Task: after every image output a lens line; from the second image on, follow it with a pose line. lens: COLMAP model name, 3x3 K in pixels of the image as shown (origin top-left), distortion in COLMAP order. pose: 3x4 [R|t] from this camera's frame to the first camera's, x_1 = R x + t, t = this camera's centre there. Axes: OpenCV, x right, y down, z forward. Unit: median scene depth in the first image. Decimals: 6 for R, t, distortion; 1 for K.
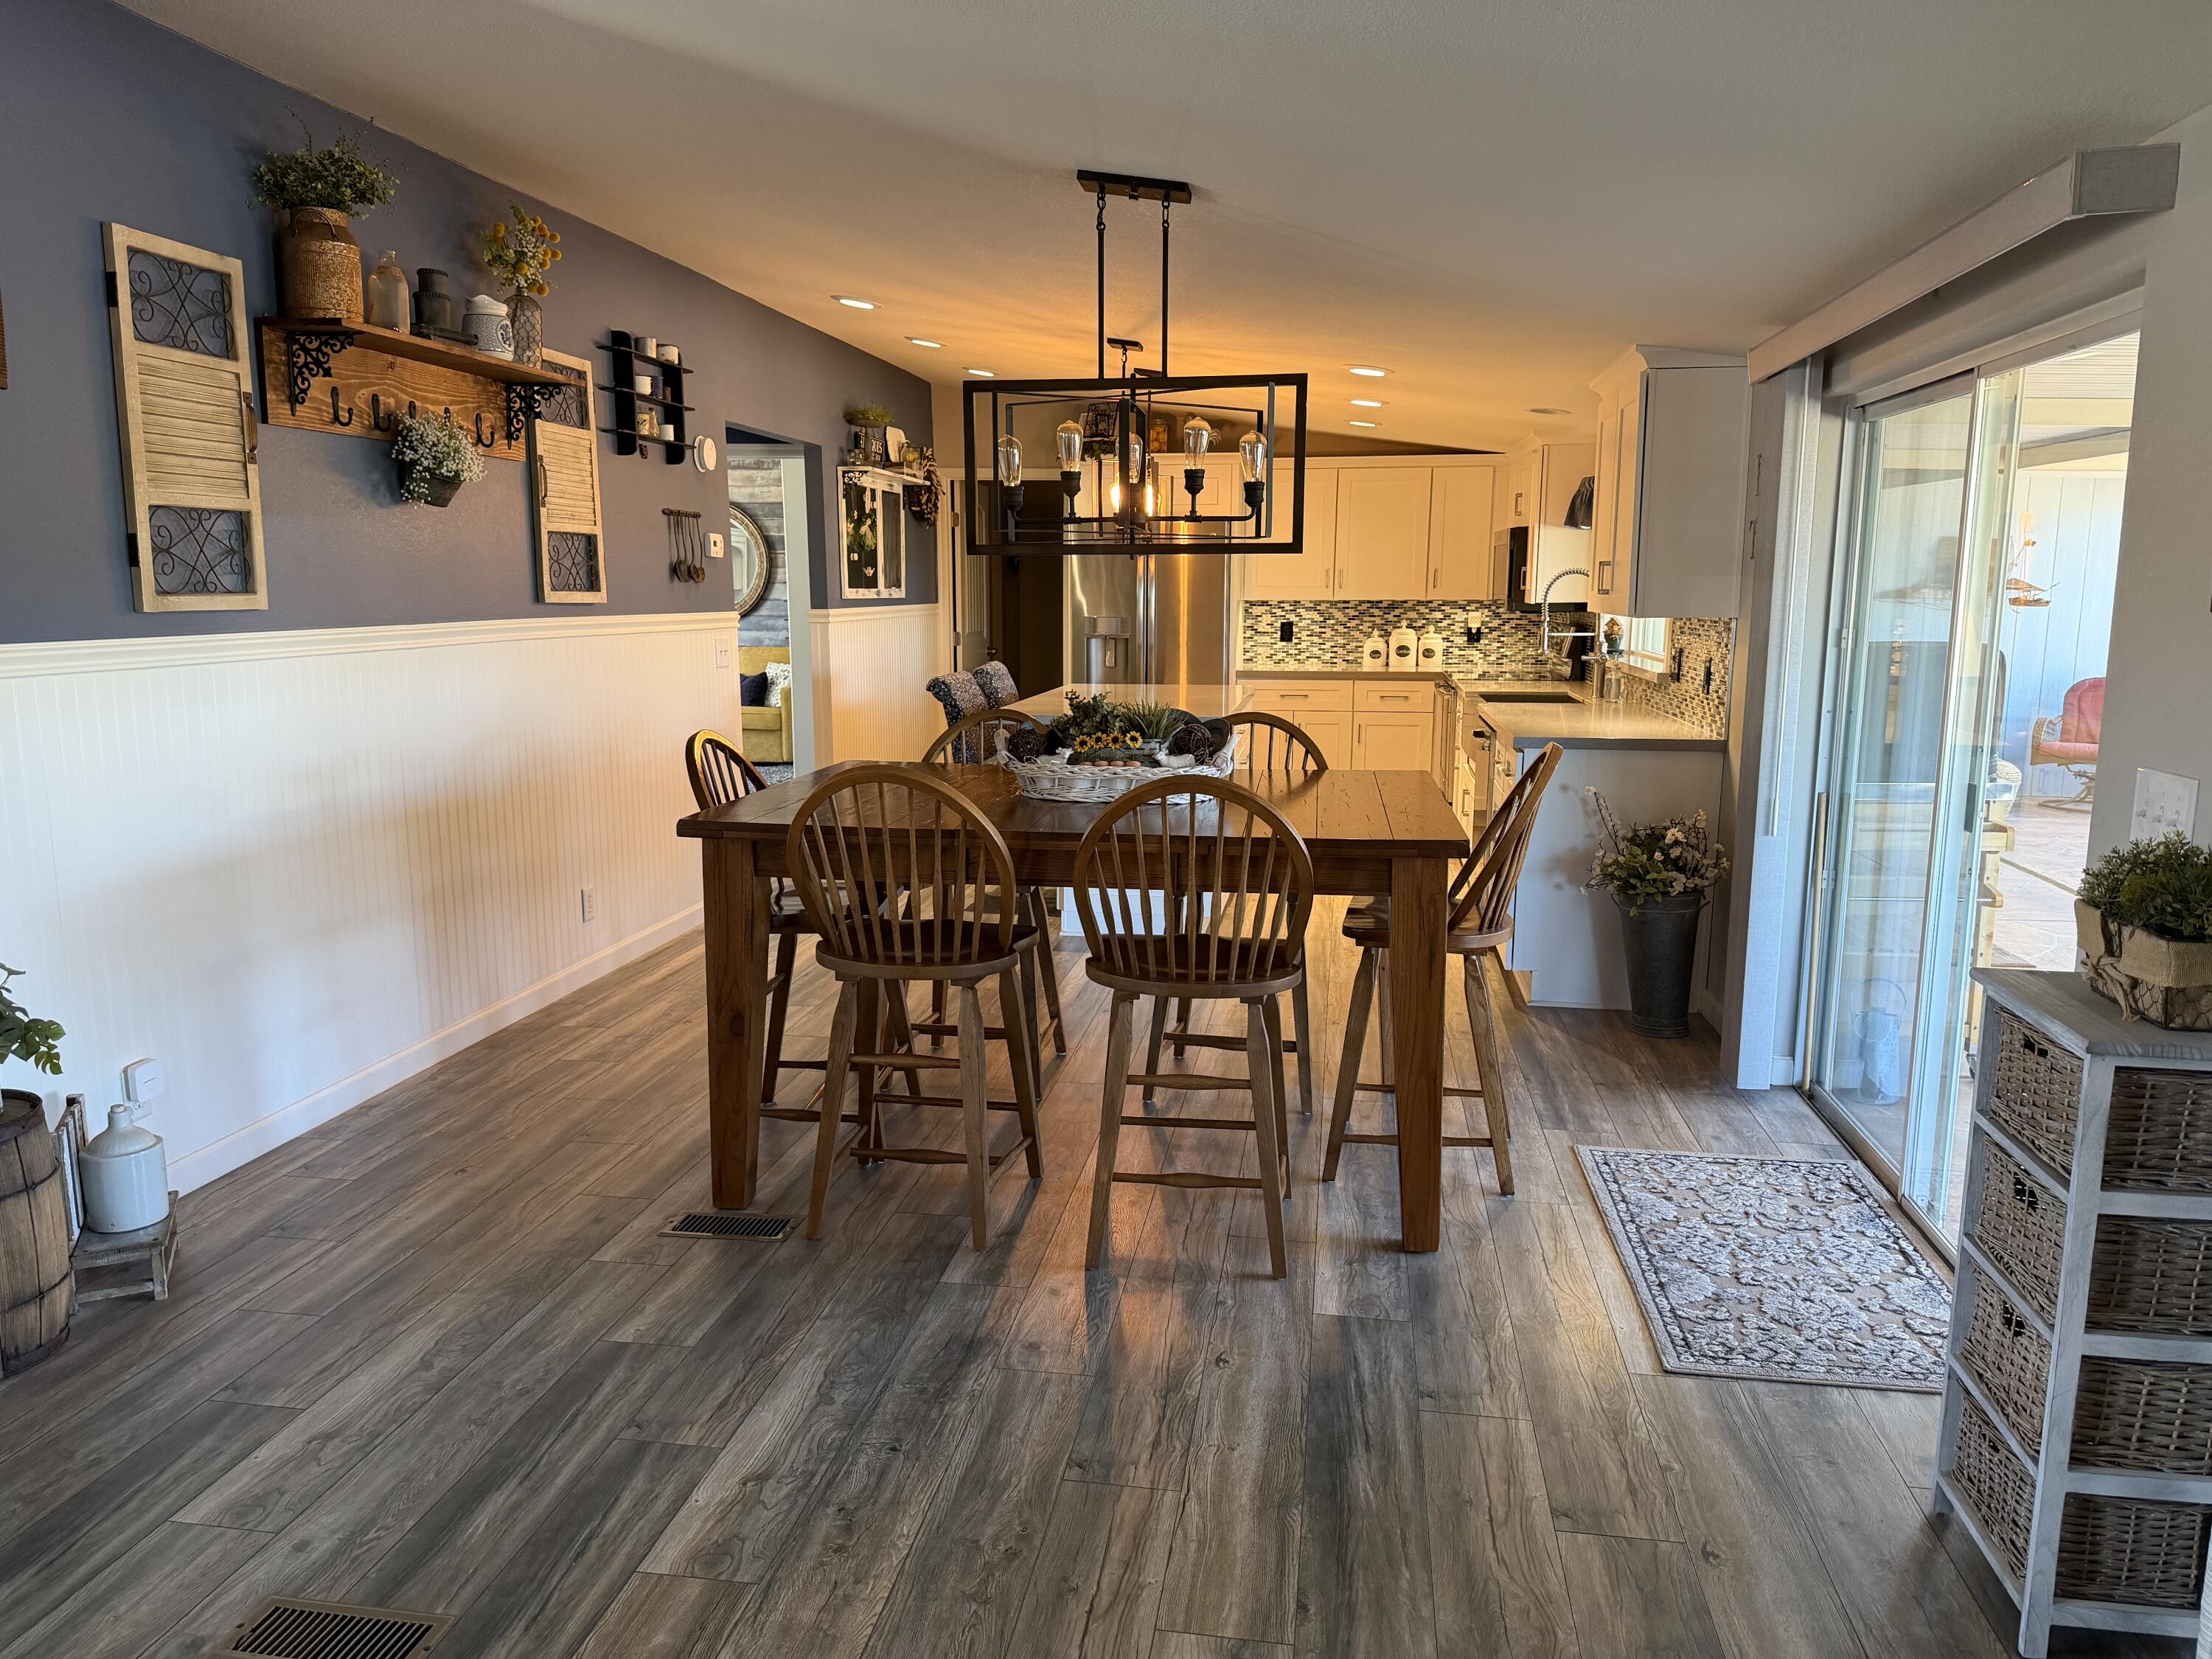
lens RADIAL K [[1552.9, 0, 1141.9], [0, 1552.9, 824.2], [0, 0, 1]] dist [0.215659, -0.328412]
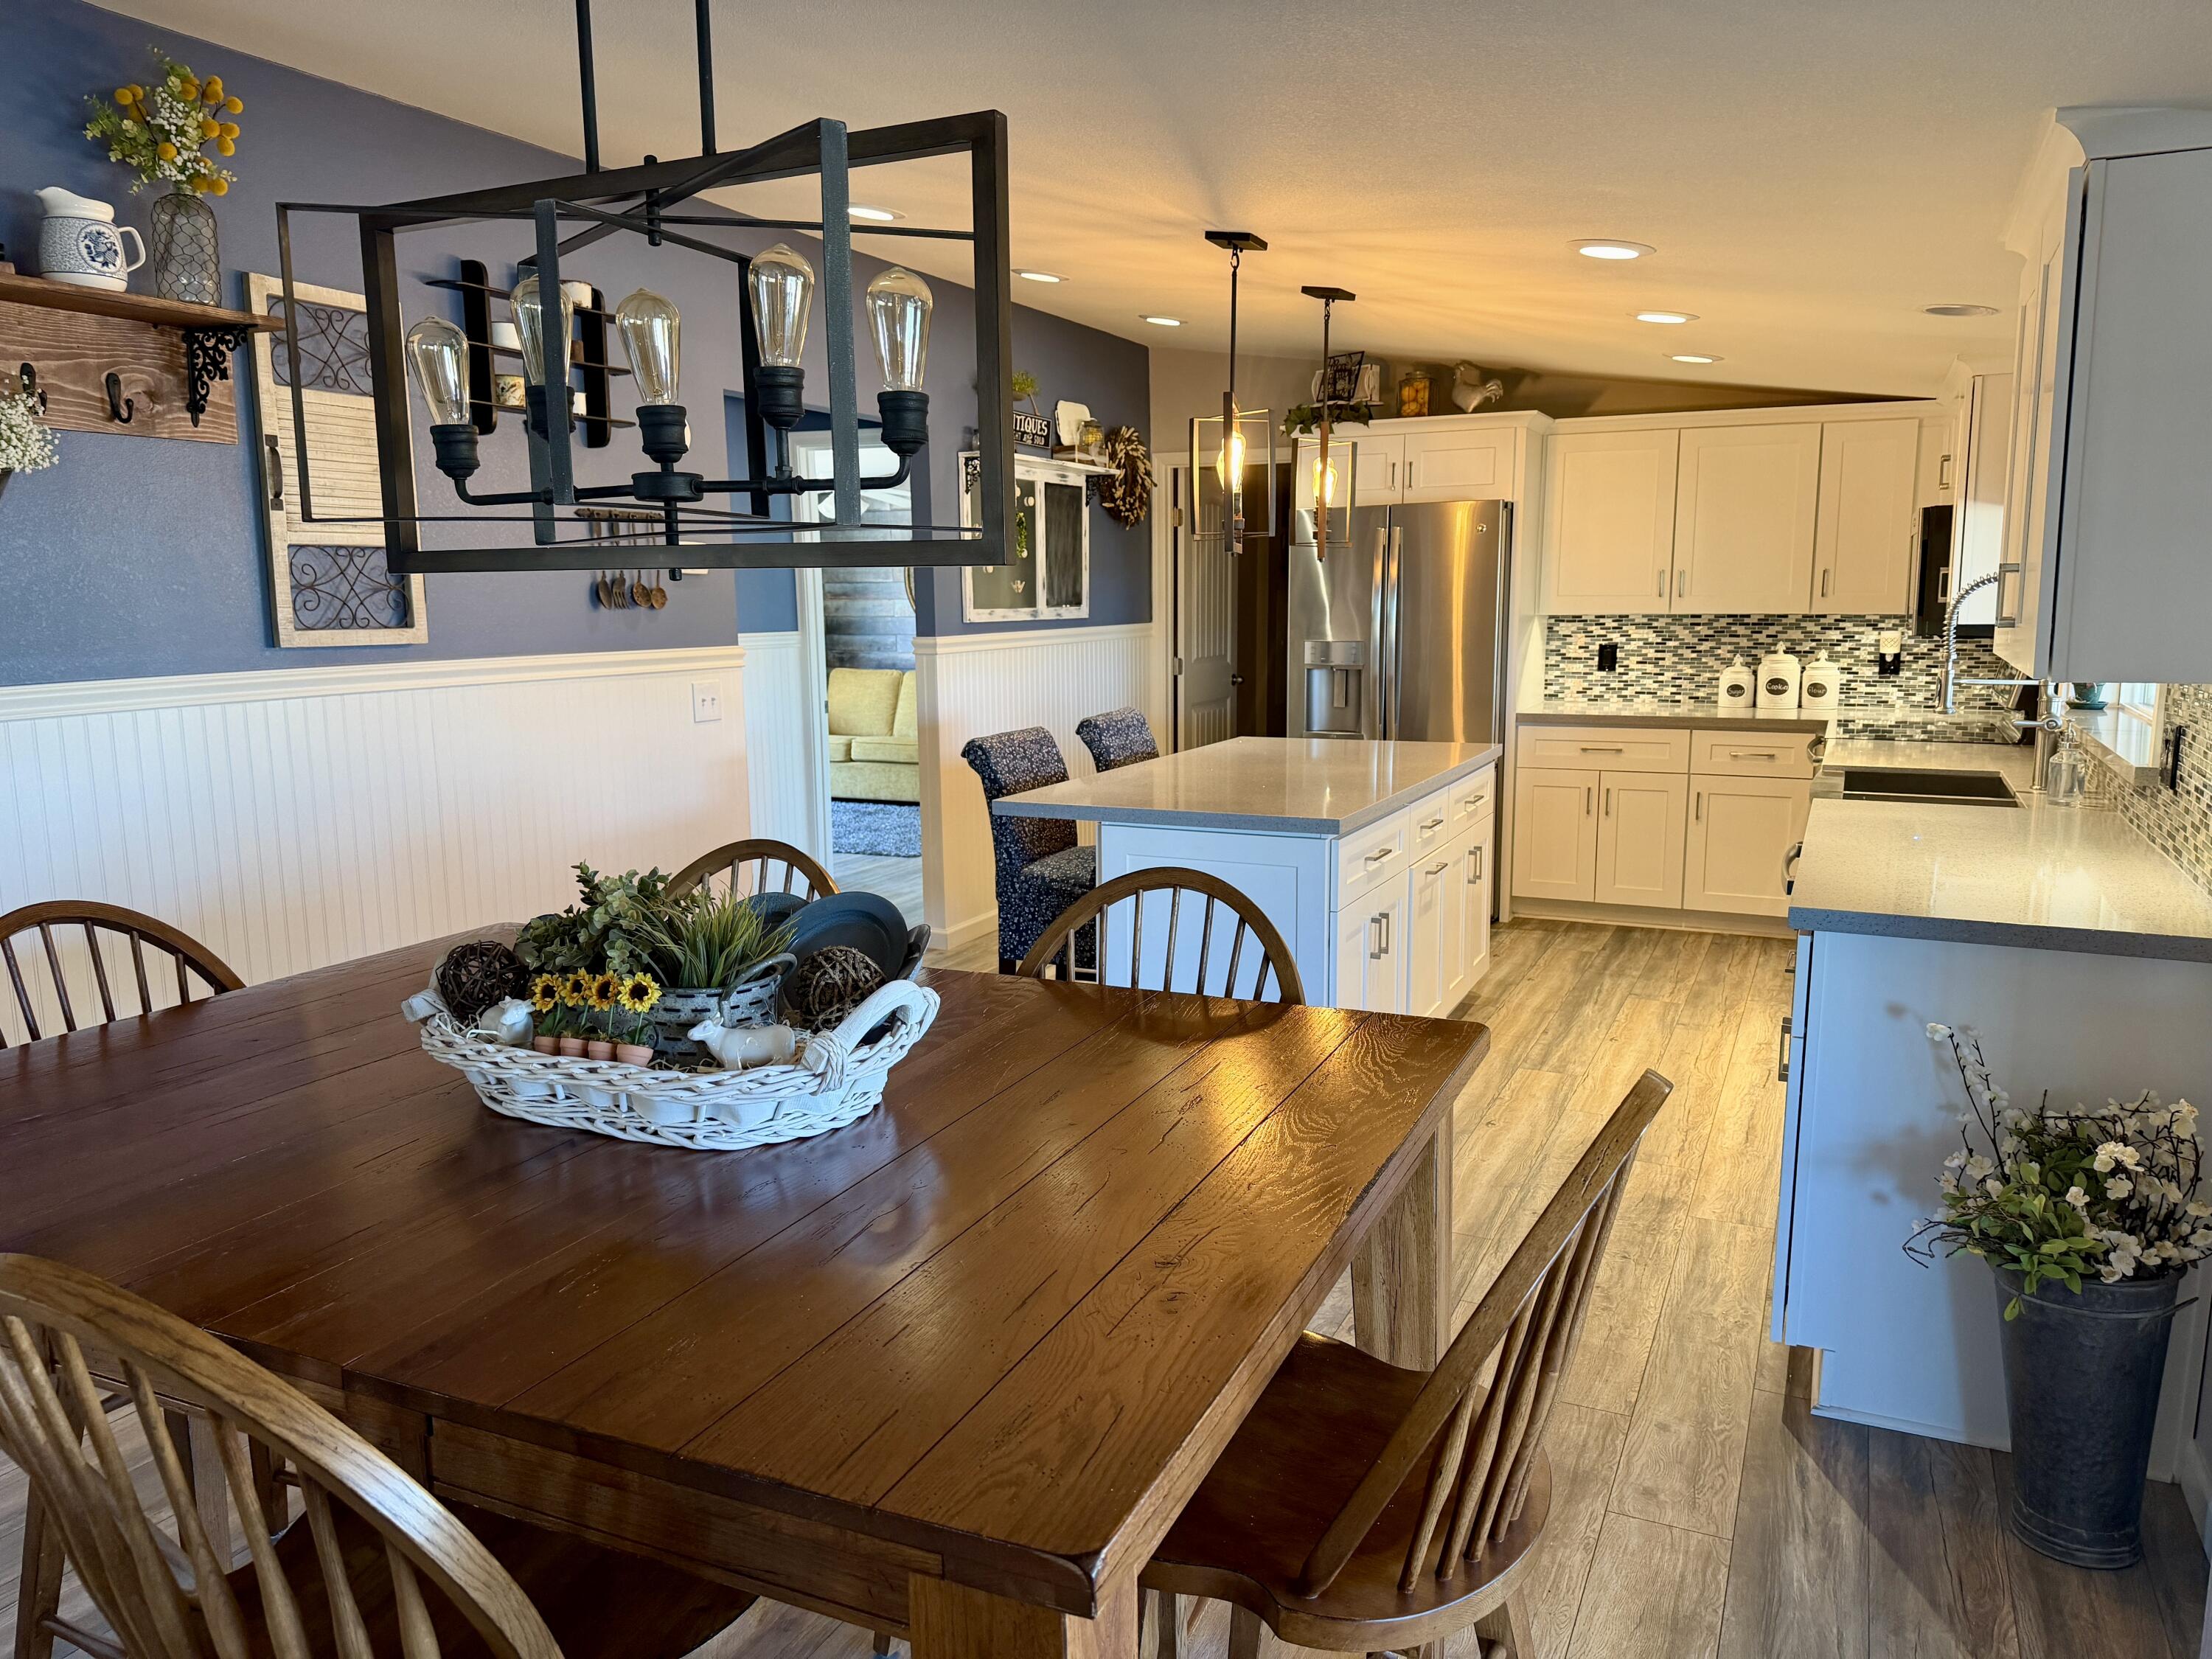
lens RADIAL K [[1653.4, 0, 1067.7], [0, 1653.4, 838.8], [0, 0, 1]] dist [0.116409, -0.136194]
pose [[0.958287, 0.033172, -0.283875, 0.084141], [-0.033946, 0.999421, 0.002196, -0.035785], [0.283784, 0.007532, 0.958859, 0.204189]]
